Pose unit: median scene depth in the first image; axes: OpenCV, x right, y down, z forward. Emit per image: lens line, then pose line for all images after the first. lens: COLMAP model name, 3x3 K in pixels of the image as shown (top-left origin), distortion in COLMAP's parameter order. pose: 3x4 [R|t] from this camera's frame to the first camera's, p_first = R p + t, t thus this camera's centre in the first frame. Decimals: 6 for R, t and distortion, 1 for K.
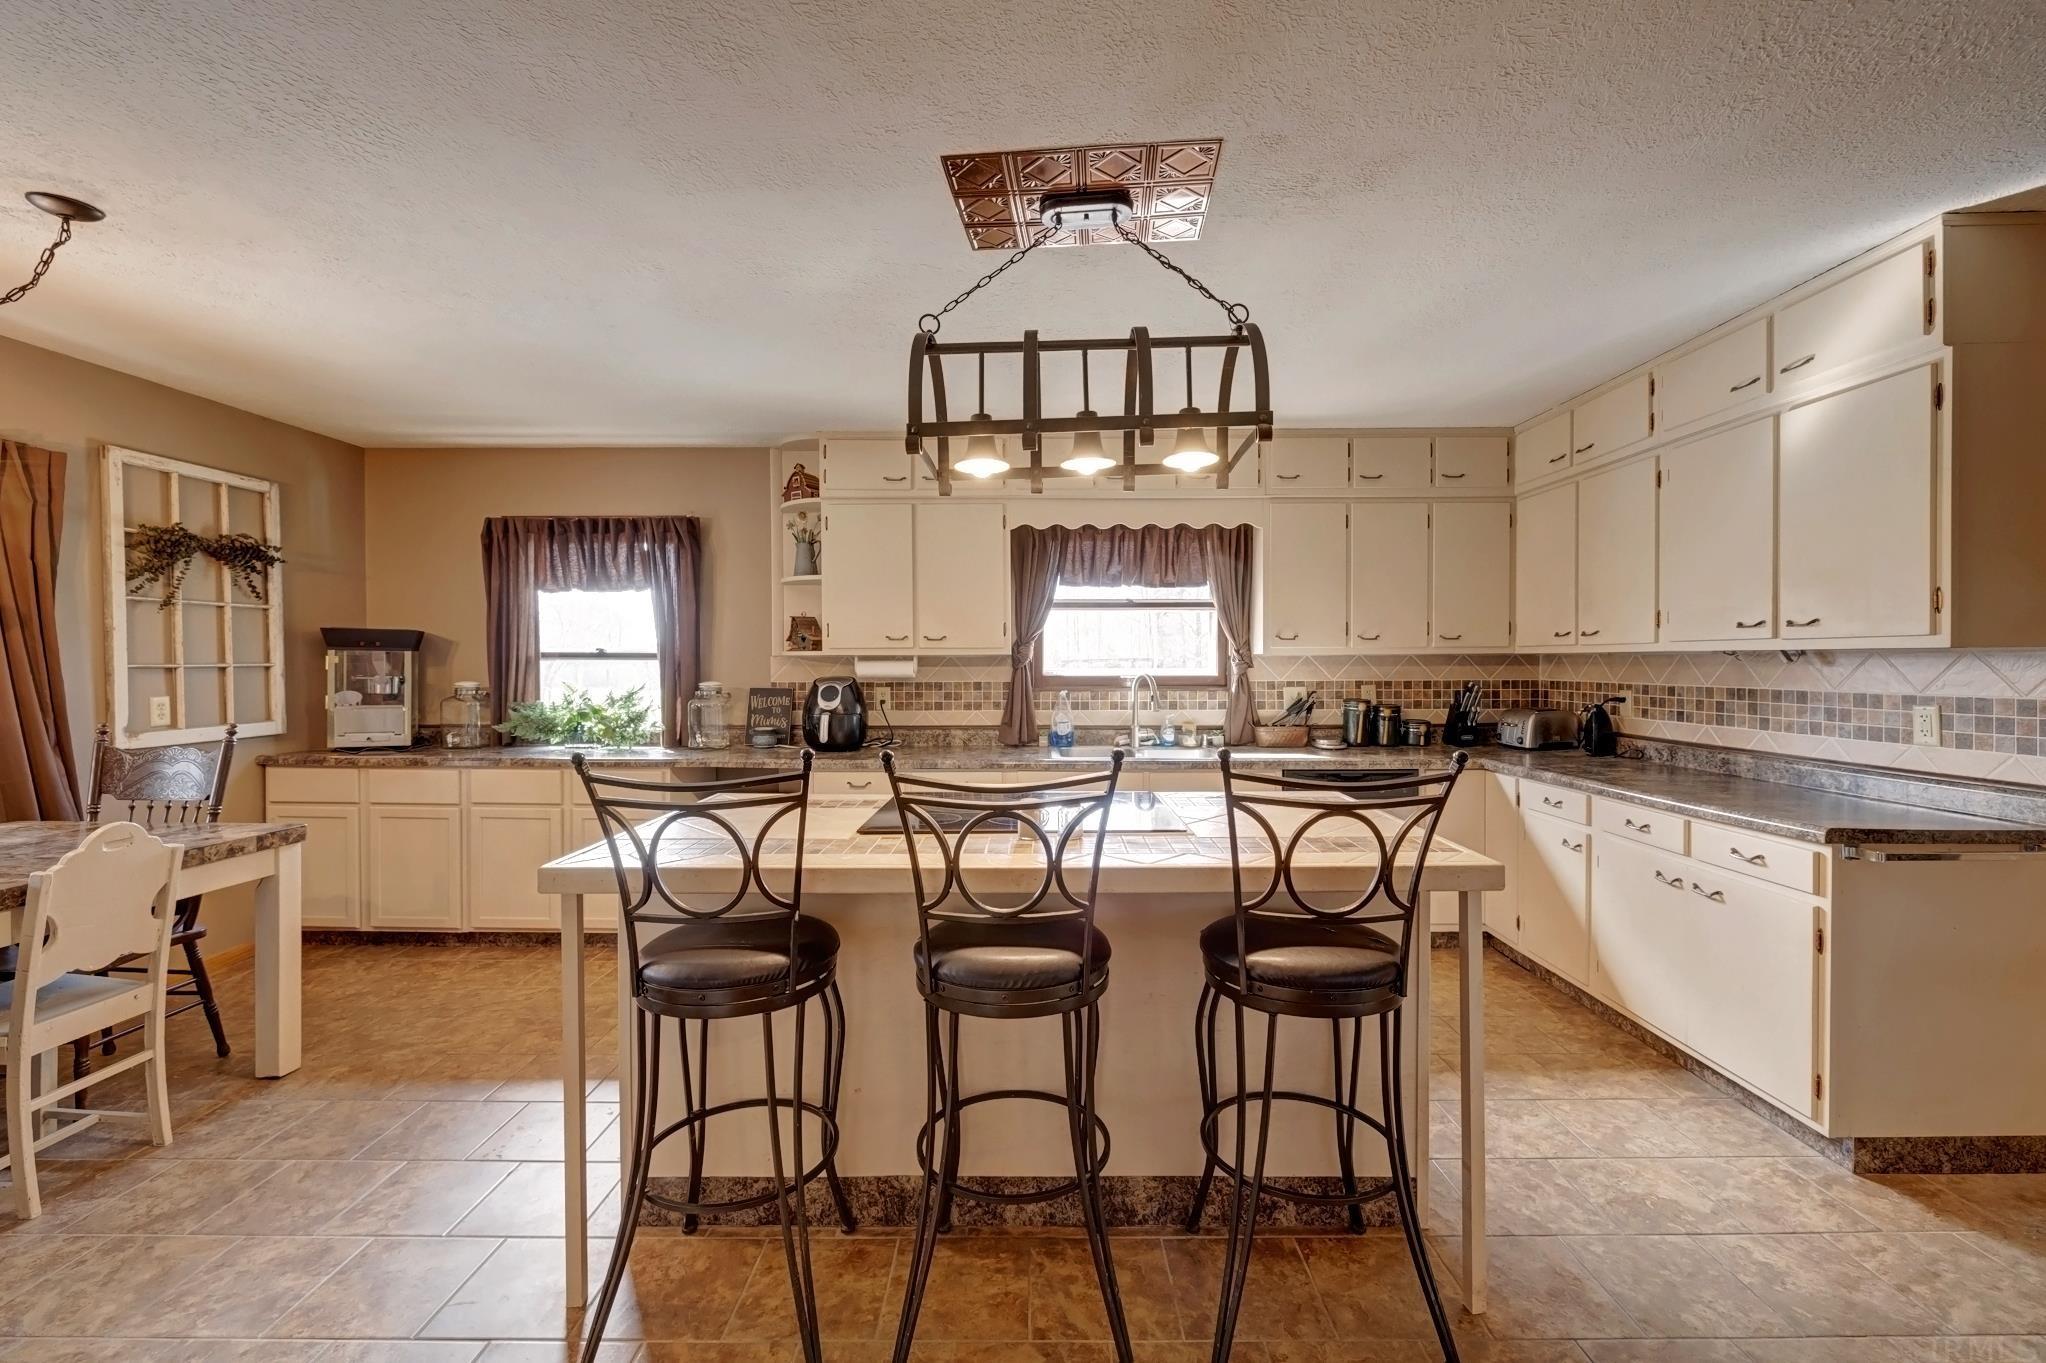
lens RADIAL K [[848.9, 0, 1043.6], [0, 848.9, 665.9], [0, 0, 1]] dist [-0.000121, 0.000201]
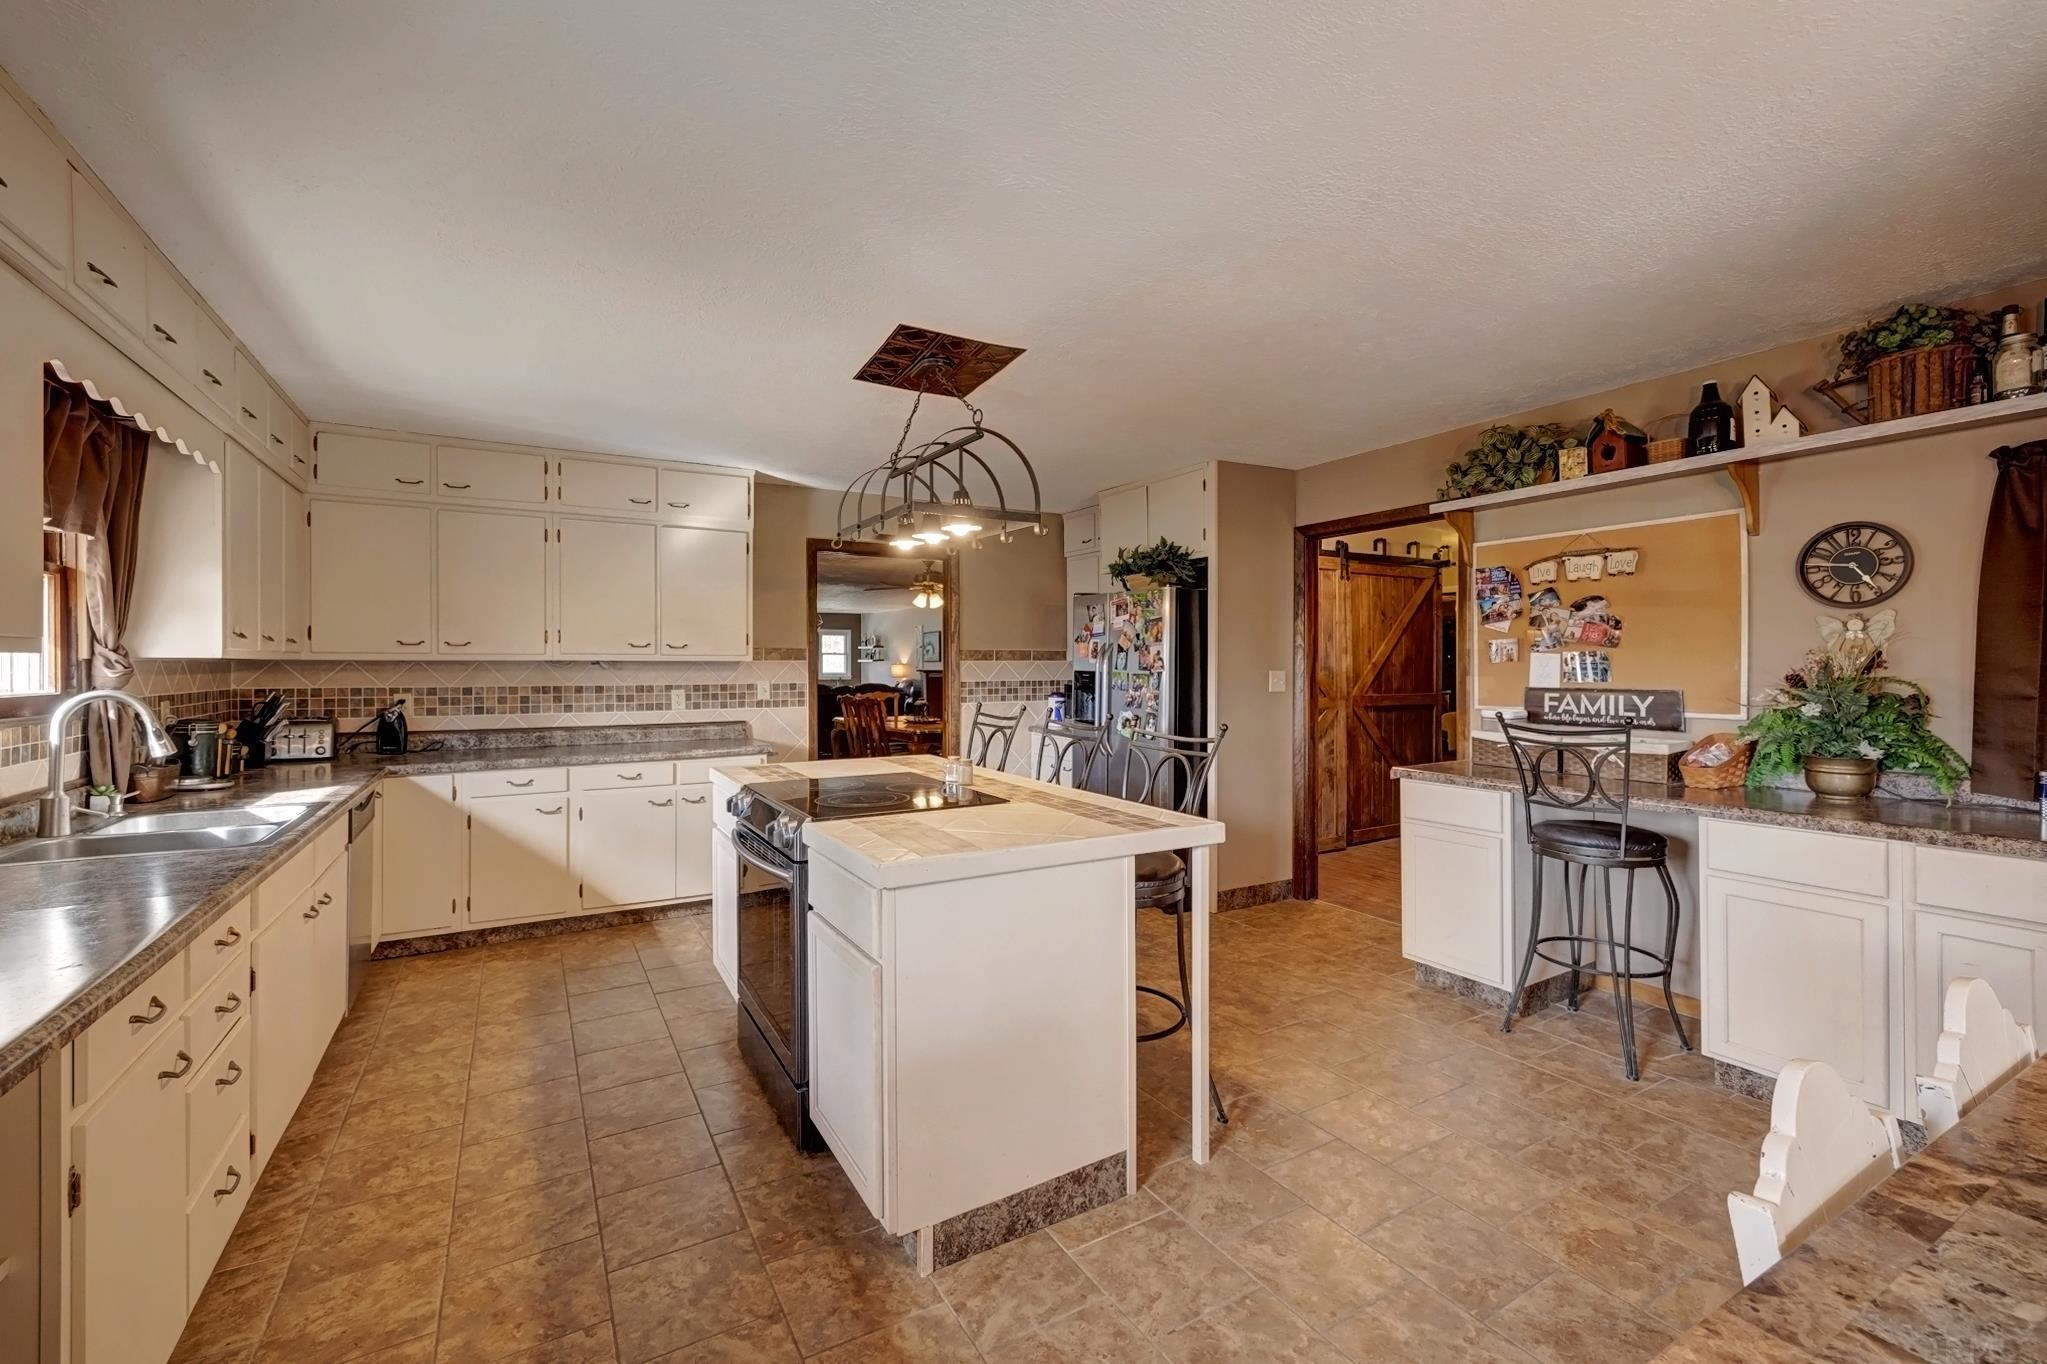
lens RADIAL K [[877.3, 0, 1006.4], [0, 877.3, 654.6], [0, 0, 1]] dist [-0.000373, 0.000104]
pose [[-0.489157, 0.010693, 0.872130, -0.889317], [0.005330, 0.999943, -0.009271, -0.009272], [-0.872180, 0.000114, -0.489186, 1.065907]]
